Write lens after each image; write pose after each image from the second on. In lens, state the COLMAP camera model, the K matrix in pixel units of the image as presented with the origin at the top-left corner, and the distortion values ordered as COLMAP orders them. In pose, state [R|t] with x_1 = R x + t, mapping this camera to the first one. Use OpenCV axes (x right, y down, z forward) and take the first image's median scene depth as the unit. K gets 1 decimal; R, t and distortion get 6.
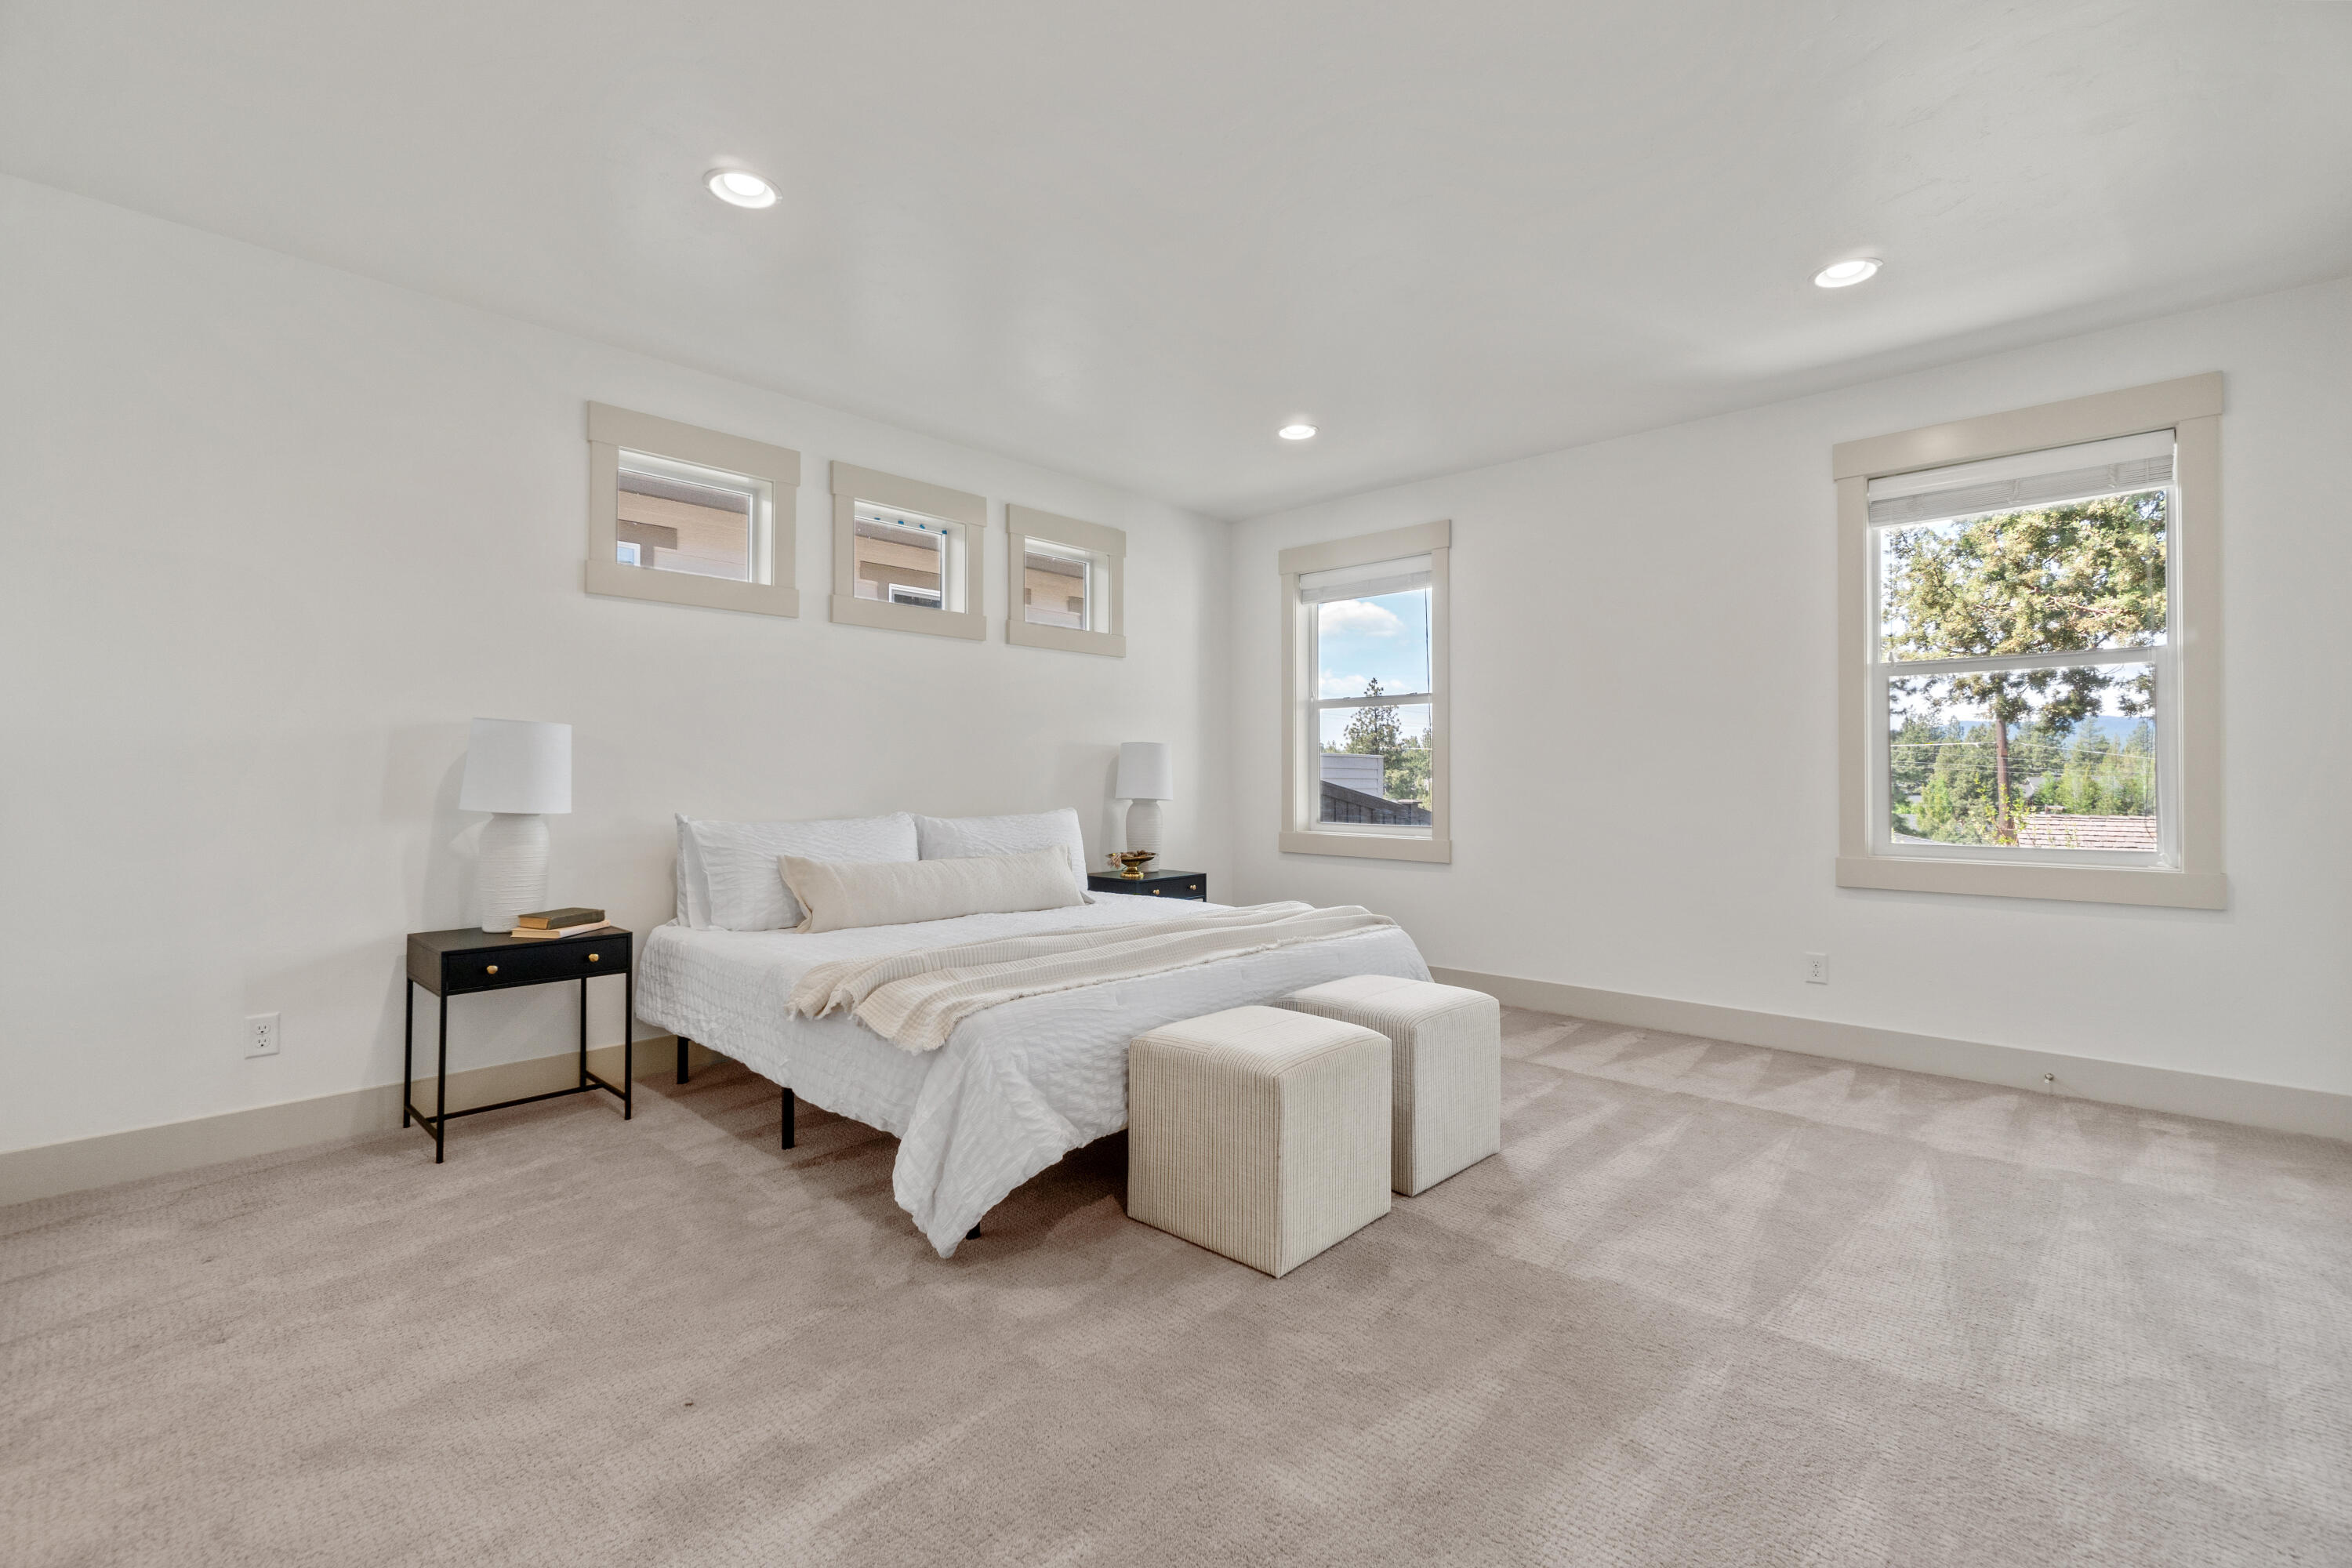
lens RADIAL K [[1017.5, 0, 1187.7], [0, 1017.5, 785.0], [0, 0, 1]] dist [-0.002810, 0.000725]
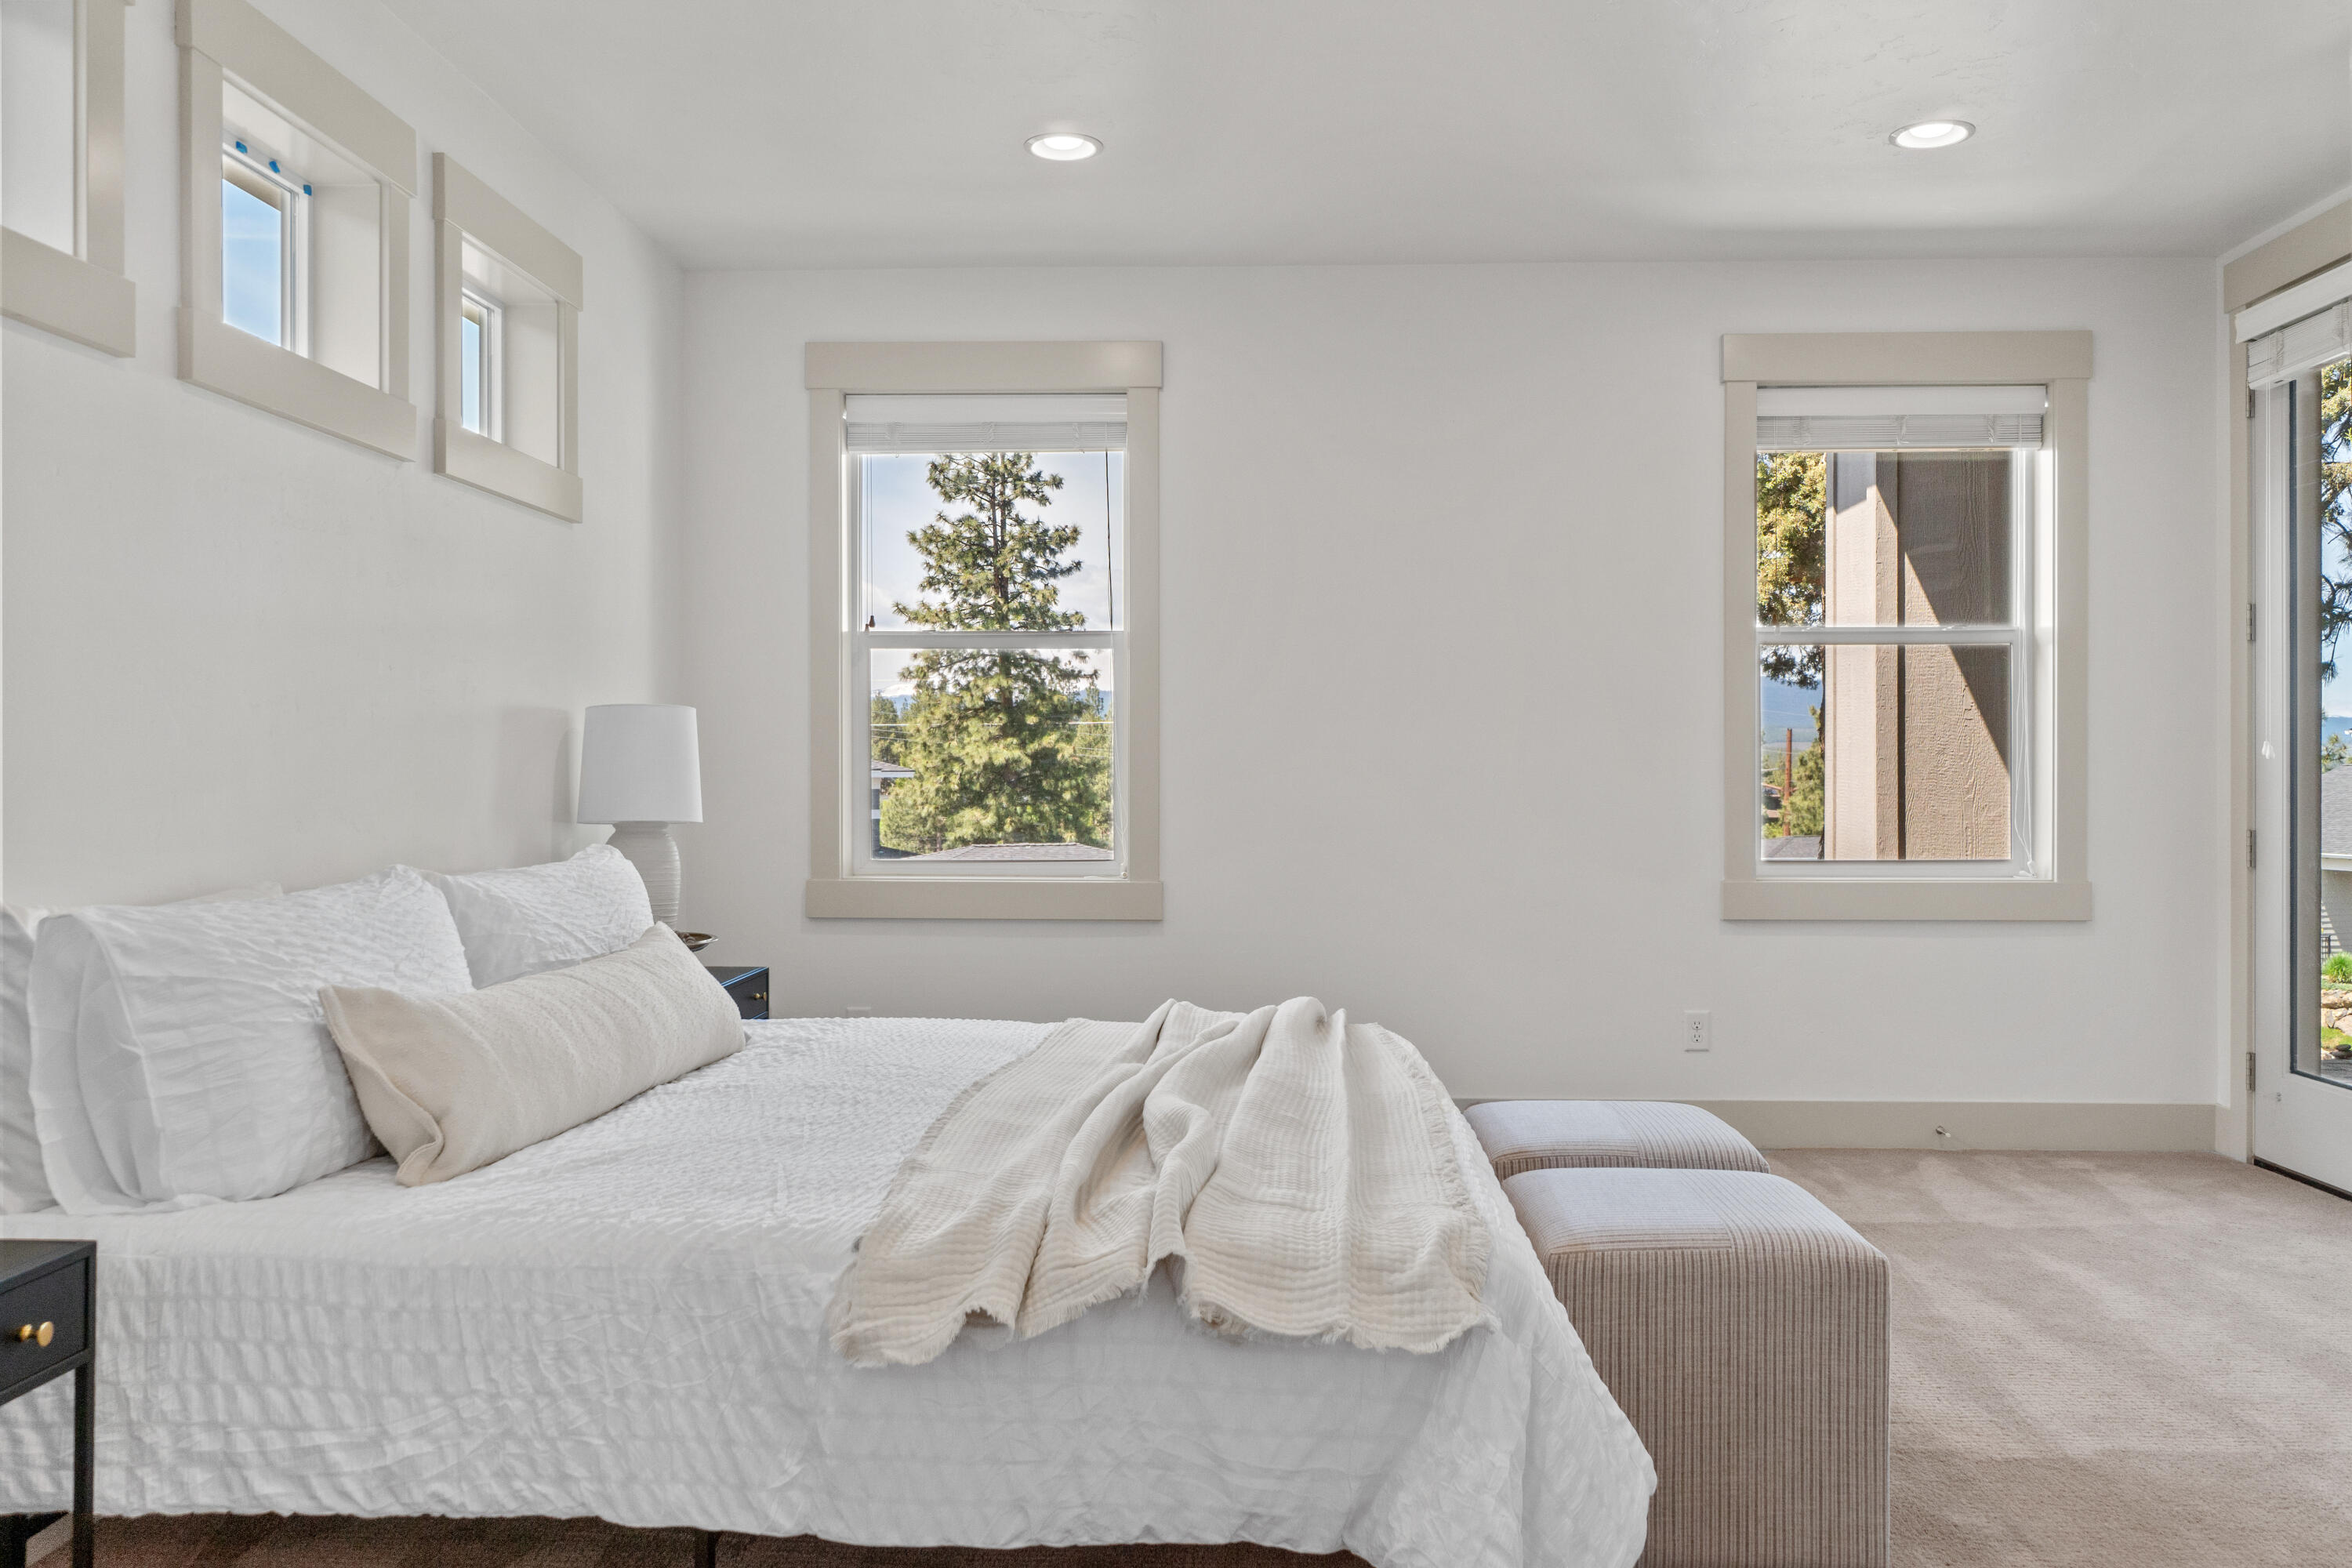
lens RADIAL K [[1793.2, 0, 1183.0], [0, 1793.2, 803.9], [0, 0, 1]] dist [-0.004364, -0.003783]
pose [[0.758172, -0.012436, 0.651936, -0.599144], [0.005951, 0.999908, 0.012153, -0.005865], [-0.652028, -0.005334, 0.758176, 0.282609]]
